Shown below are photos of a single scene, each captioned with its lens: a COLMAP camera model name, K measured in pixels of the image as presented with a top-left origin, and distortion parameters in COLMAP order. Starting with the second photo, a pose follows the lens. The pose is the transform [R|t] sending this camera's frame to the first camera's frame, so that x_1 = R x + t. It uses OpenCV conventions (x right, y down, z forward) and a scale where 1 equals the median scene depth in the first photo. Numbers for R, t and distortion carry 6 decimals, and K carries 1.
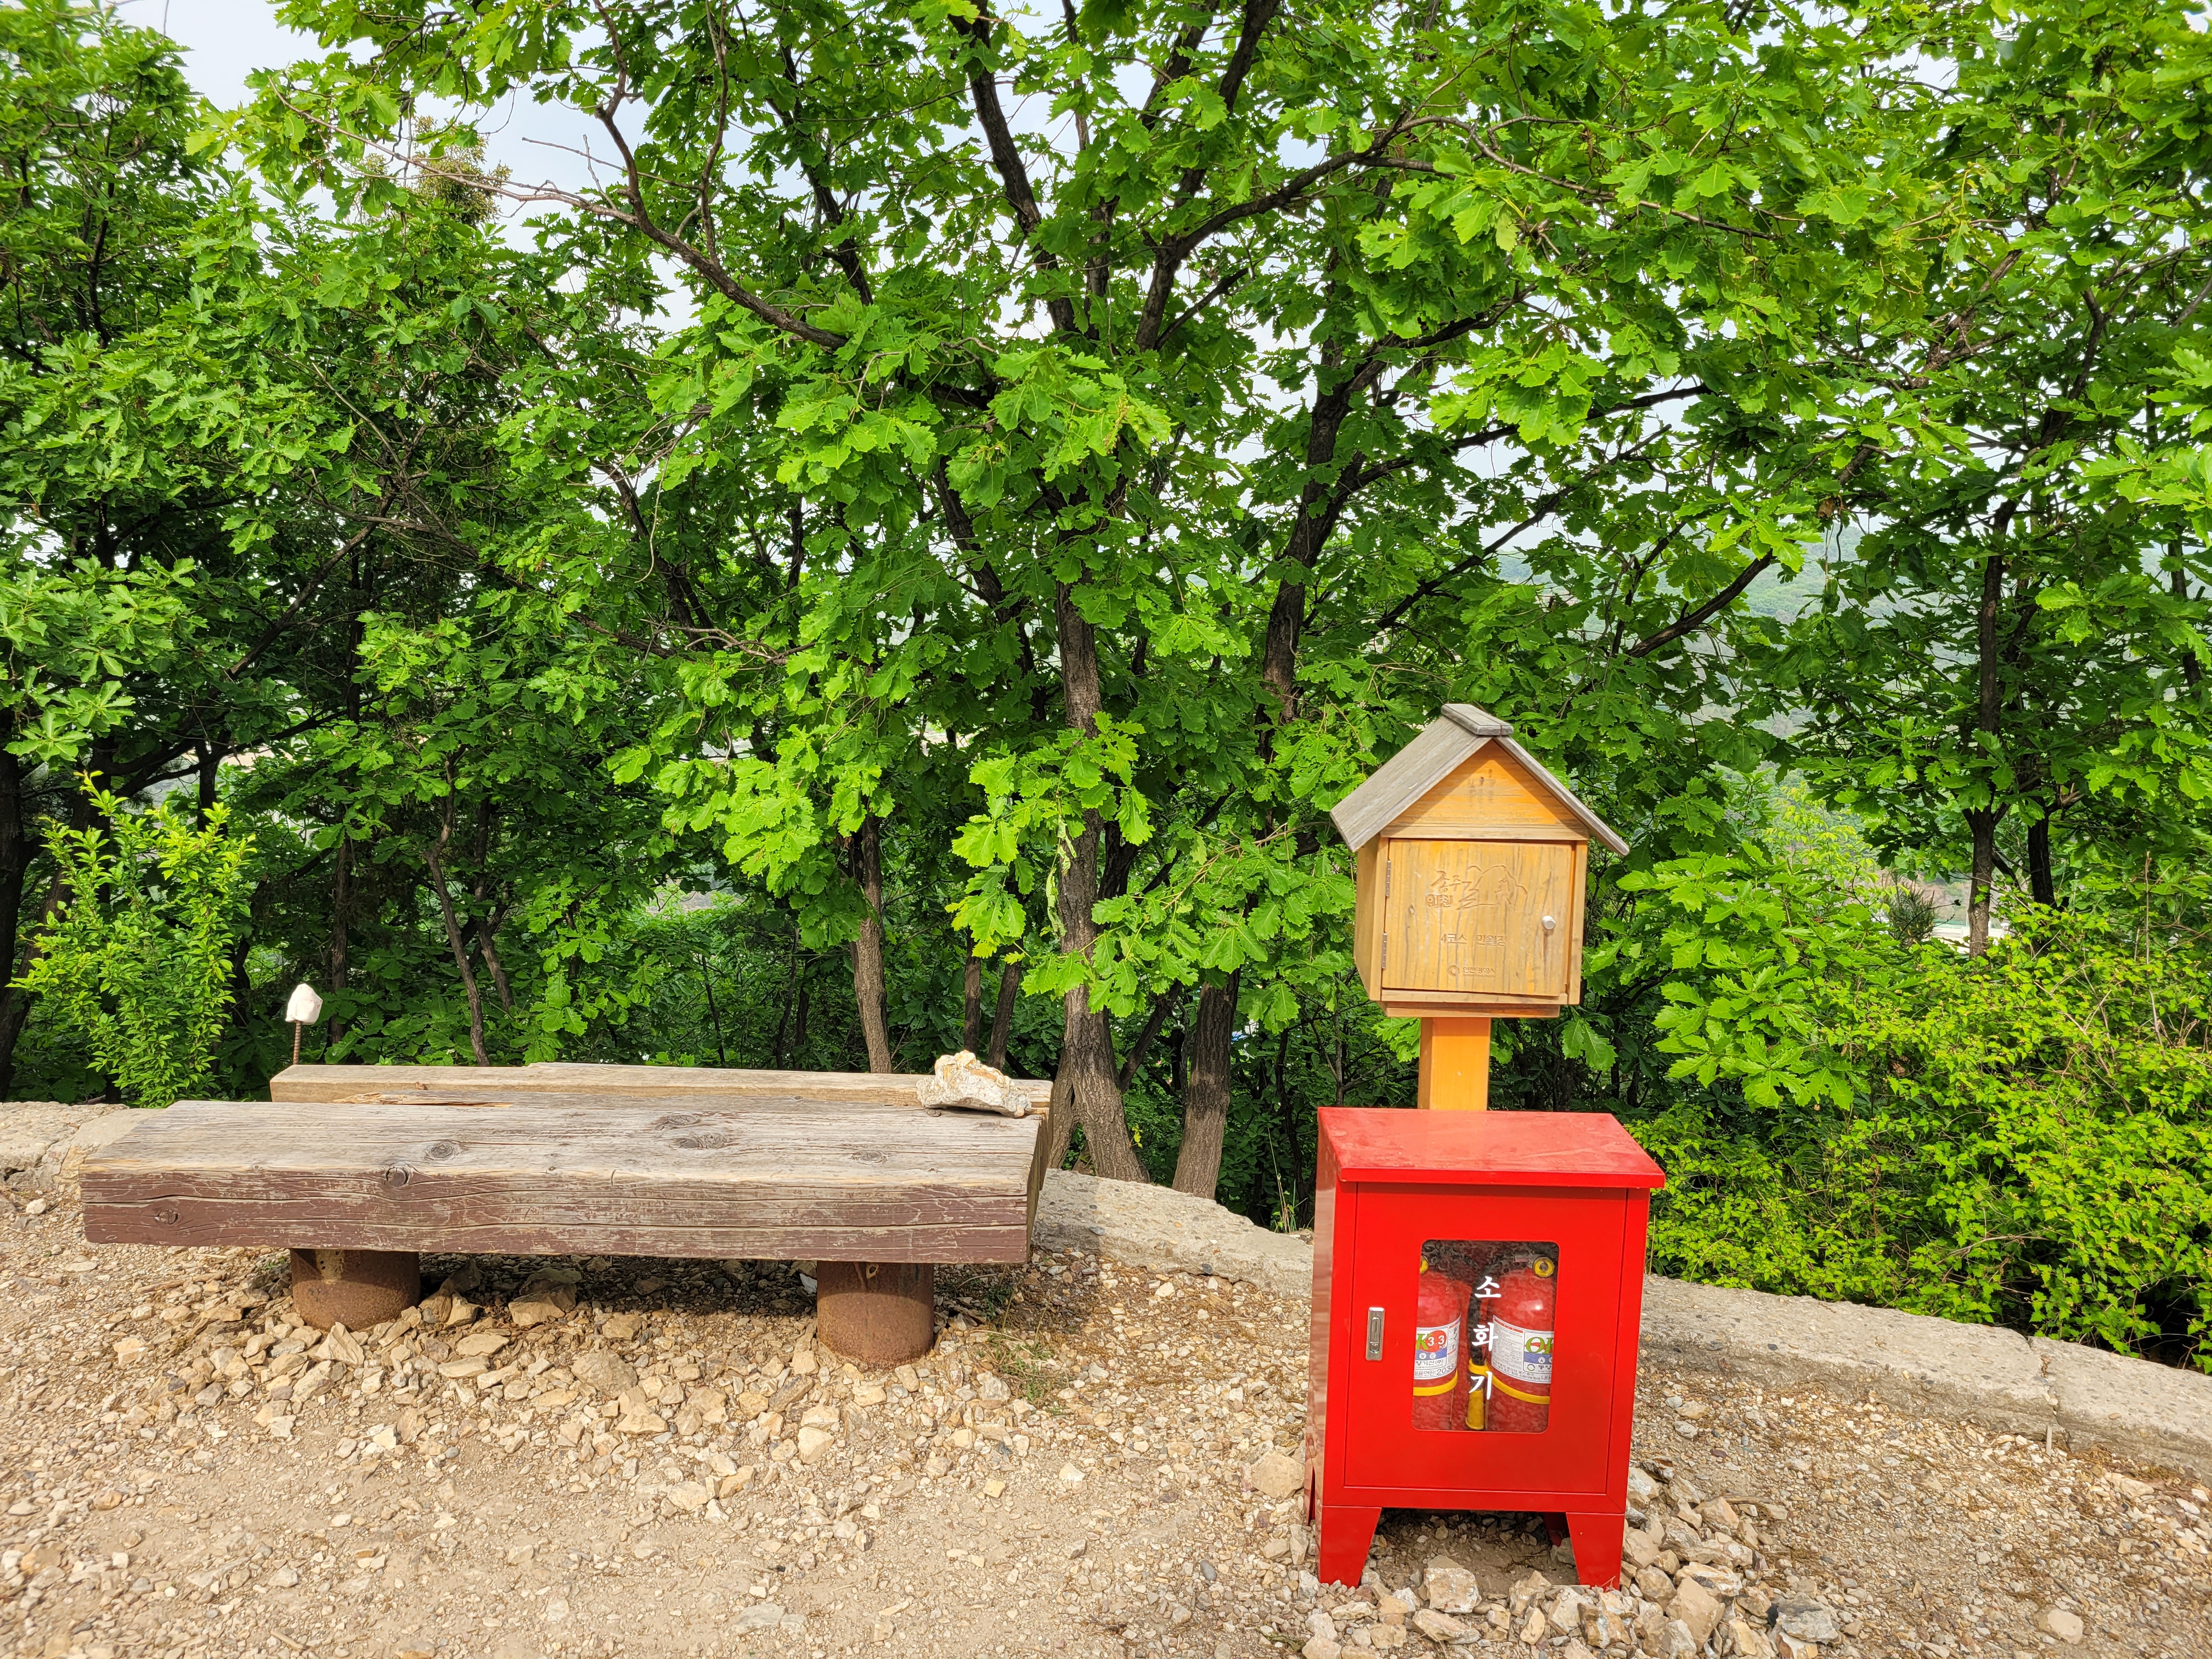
lens RADIAL K [[1653.2, 0, 1090.9], [0, 1653.2, 825.6], [0, 0, 1]] dist [0.059151, -0.040233]
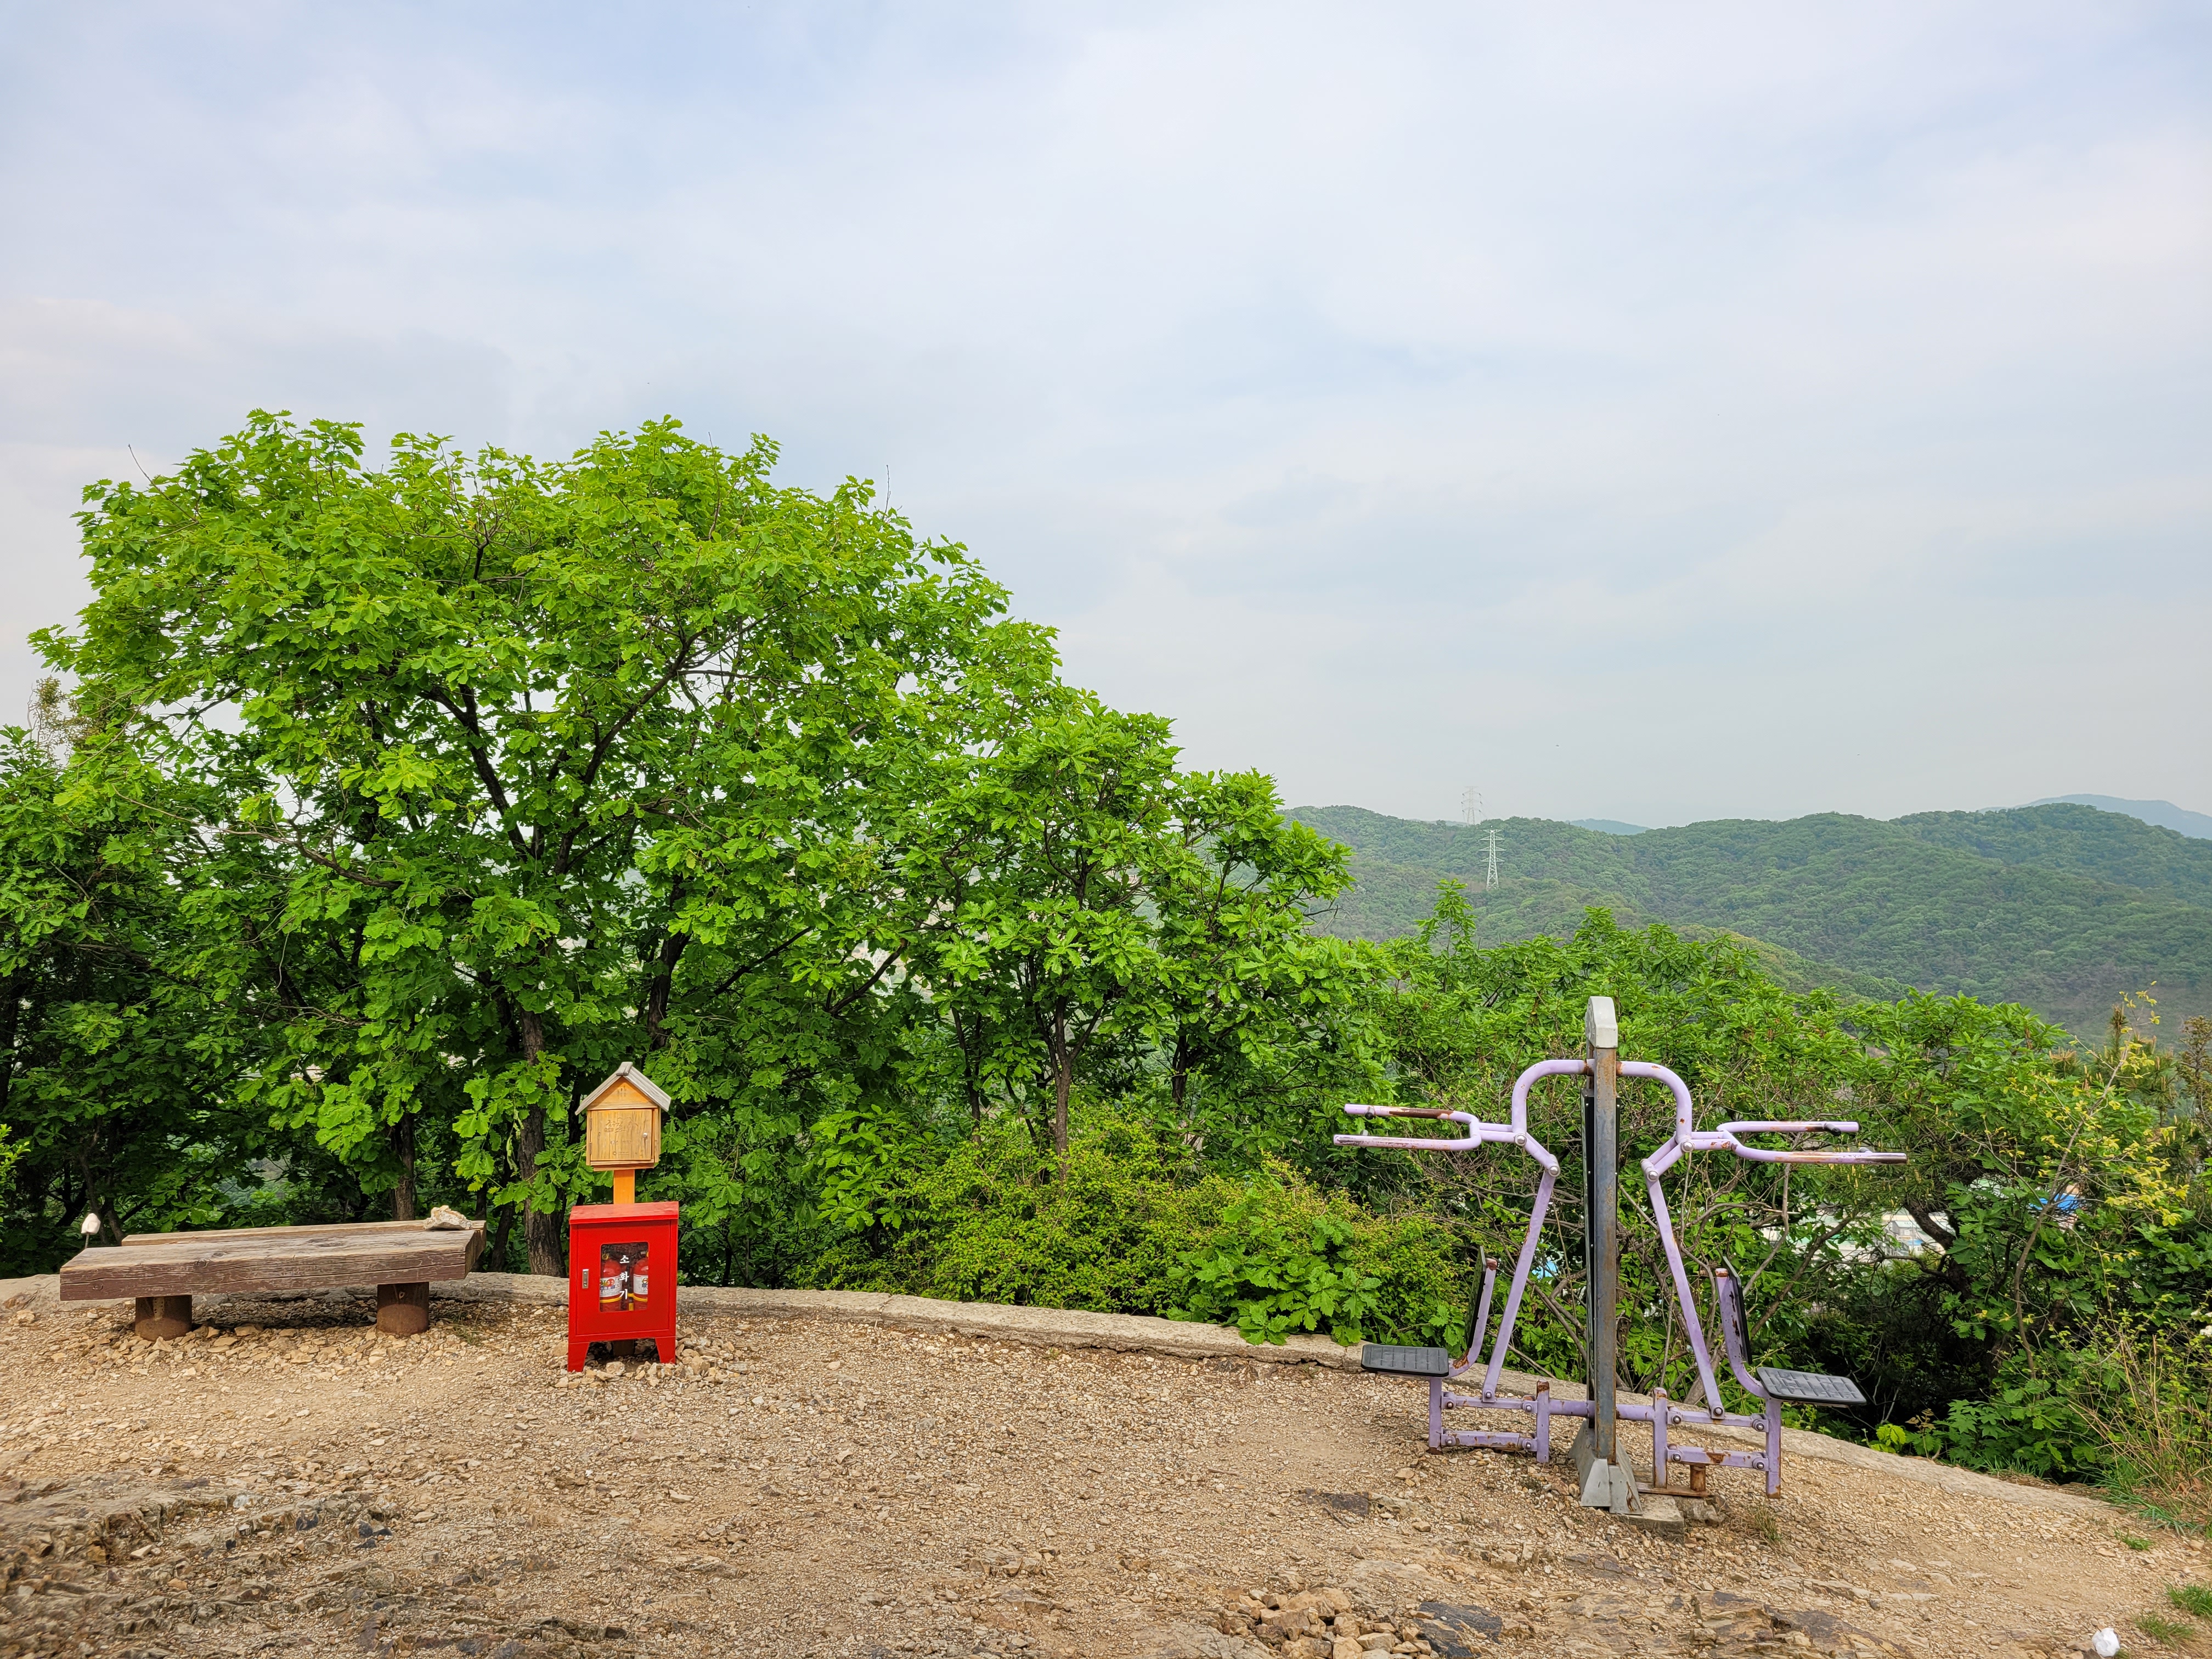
lens RADIAL K [[1653.2, 0, 1112.7], [0, 1653.2, 845.7], [0, 0, 1]] dist [0.059151, -0.040233]
pose [[0.965322, -0.004760, 0.261019, 0.149591], [0.044916, 0.987952, -0.148096, 0.011571], [-0.257170, 0.154685, 0.953906, -1.079141]]
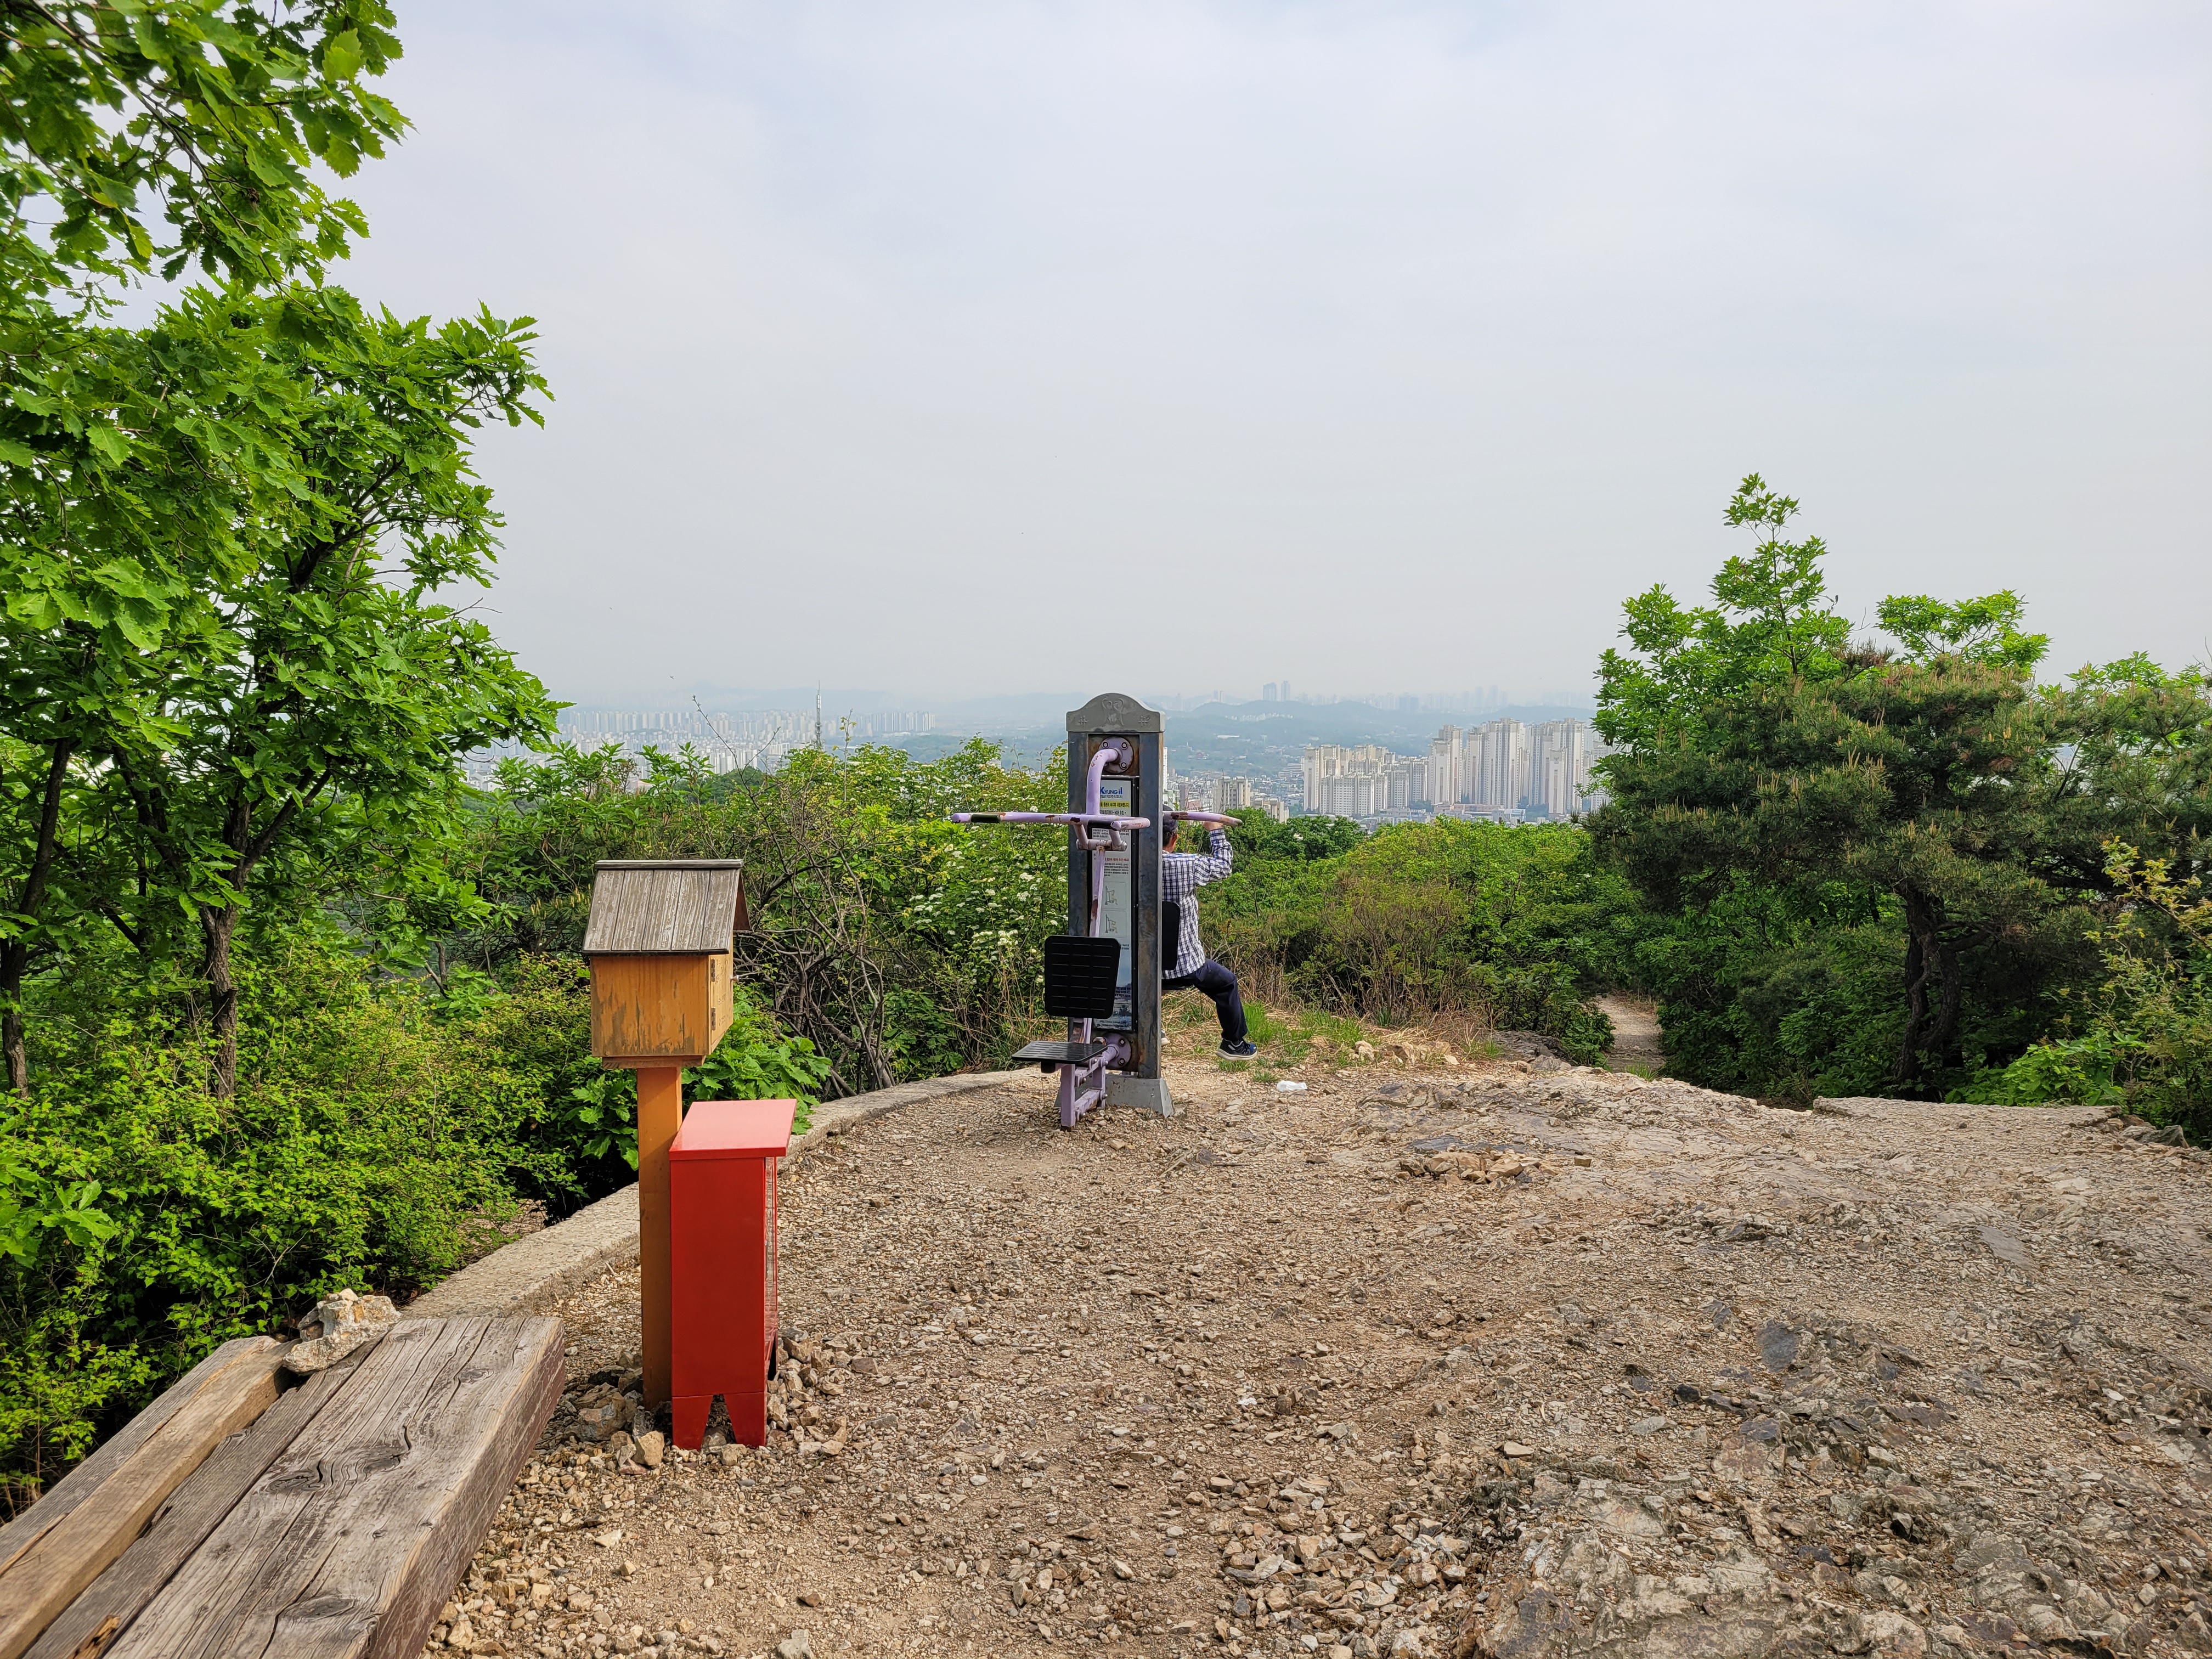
lens RADIAL K [[1653.2, 0, 1105.4], [0, 1653.2, 829.6], [0, 0, 1]] dist [0.059151, -0.040233]
pose [[-0.113040, -0.093001, 0.989228, -0.634867], [0.152984, 0.982109, 0.109813, -0.092661], [-0.981742, 0.163749, -0.096790, 0.390916]]
